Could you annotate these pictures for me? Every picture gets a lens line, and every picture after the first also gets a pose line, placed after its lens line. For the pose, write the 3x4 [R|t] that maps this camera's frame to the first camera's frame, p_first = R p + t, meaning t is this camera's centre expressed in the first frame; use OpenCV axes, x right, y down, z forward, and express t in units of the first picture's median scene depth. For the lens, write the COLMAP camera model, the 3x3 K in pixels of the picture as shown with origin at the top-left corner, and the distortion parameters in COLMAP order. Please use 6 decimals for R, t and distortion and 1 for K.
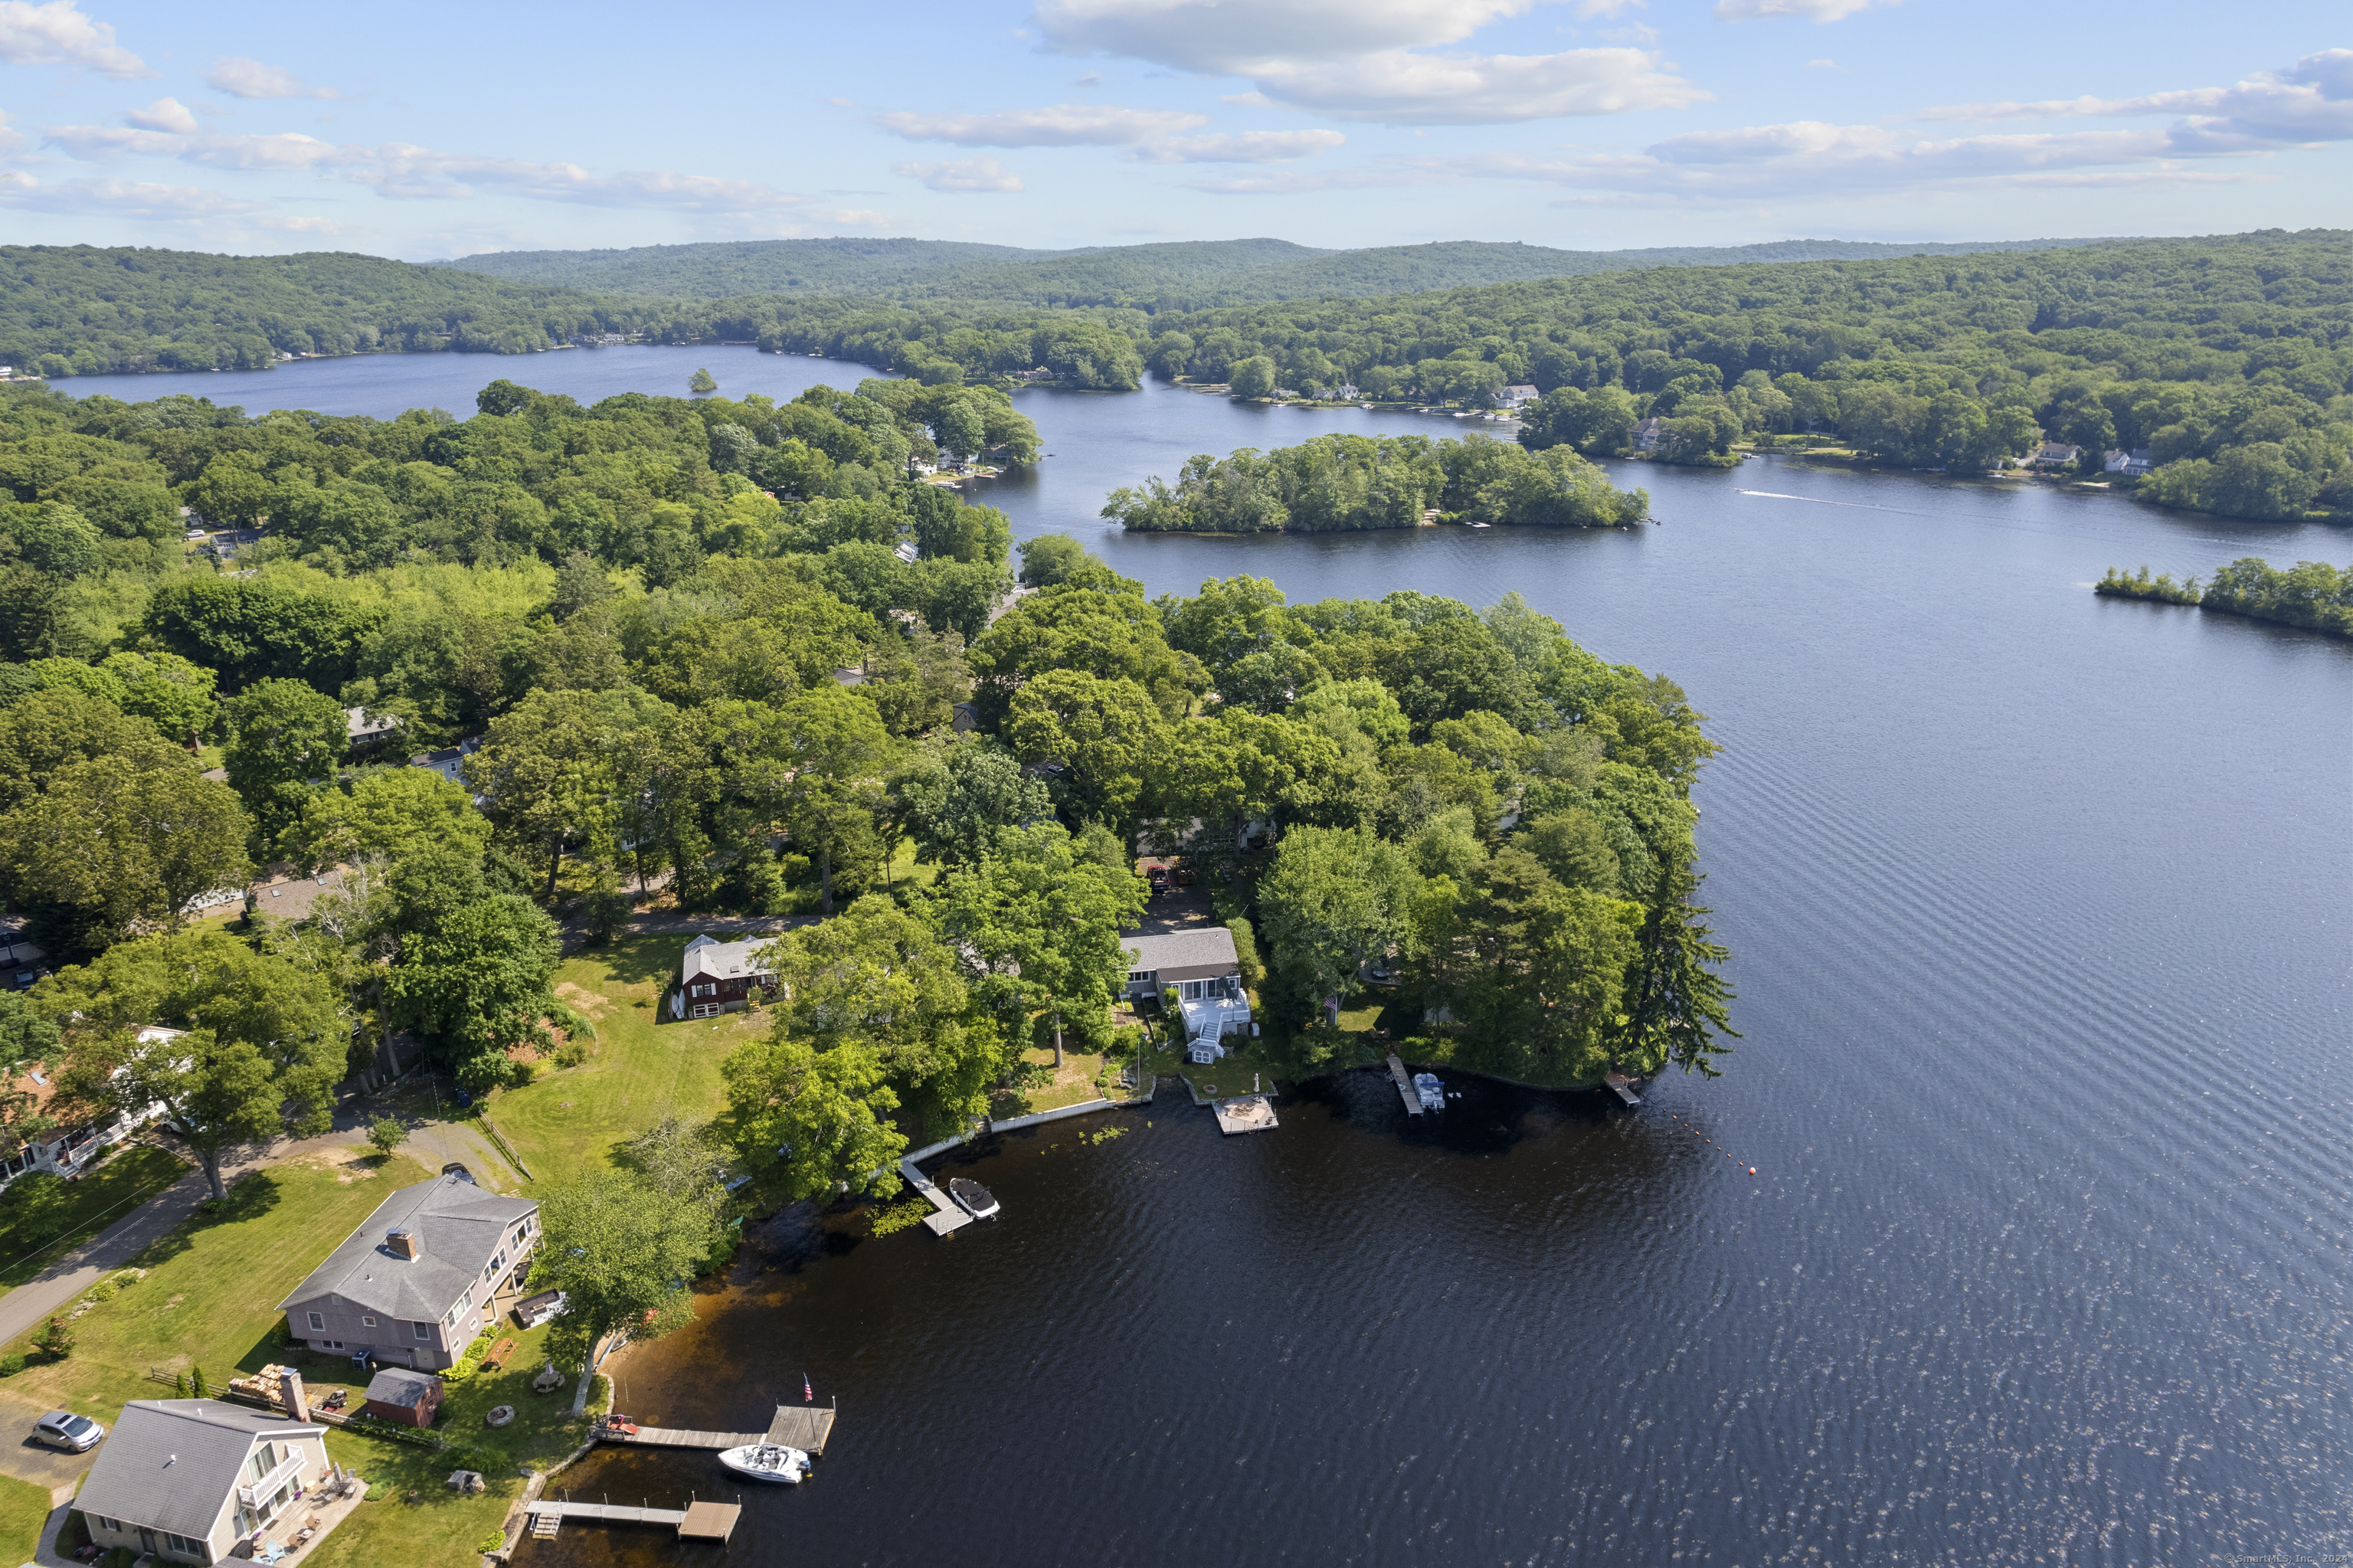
lens RADIAL K [[1461.5, 0, 1176.5], [0, 1461.5, 784.0], [0, 0, 1]] dist [-0.093290, 0.076555]
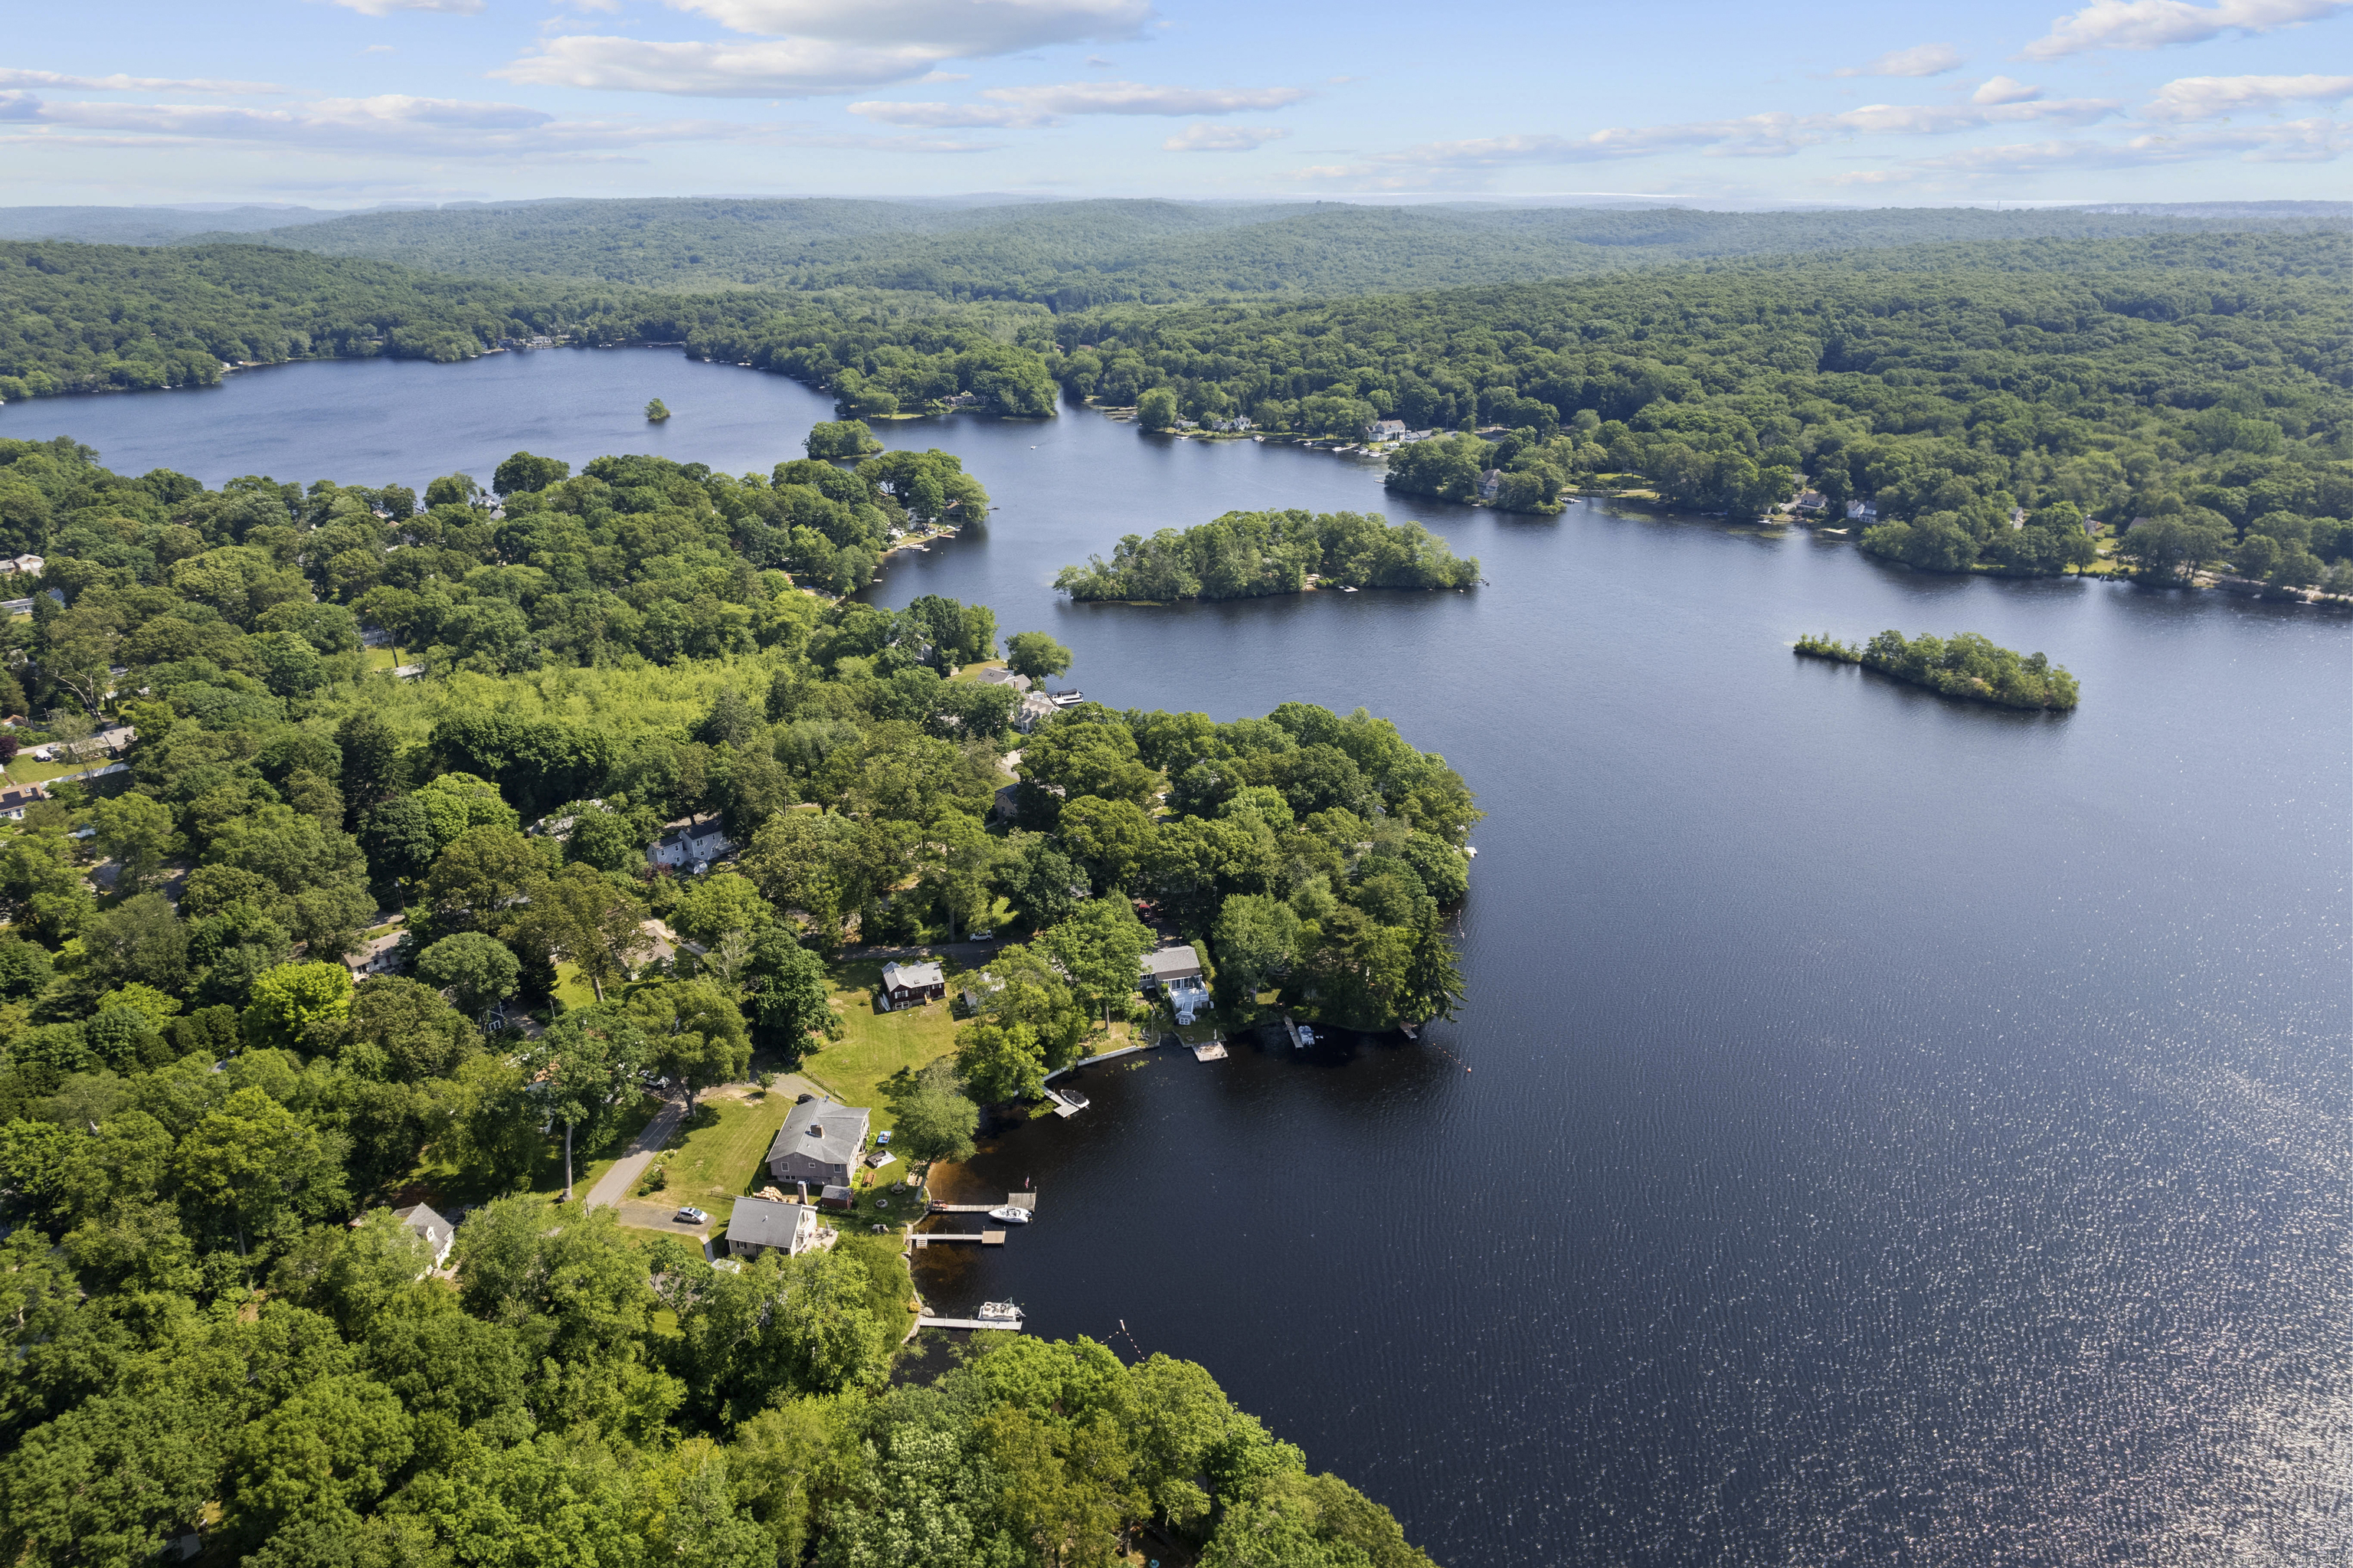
lens RADIAL K [[1461.5, 0, 1176.5], [0, 1461.5, 784.0], [0, 0, 1]] dist [-0.093290, 0.076555]
pose [[0.997215, -0.027232, 0.069435, -0.046624], [0.024383, 0.998839, 0.041556, -0.079058], [-0.070486, -0.039748, 0.996721, -0.345046]]
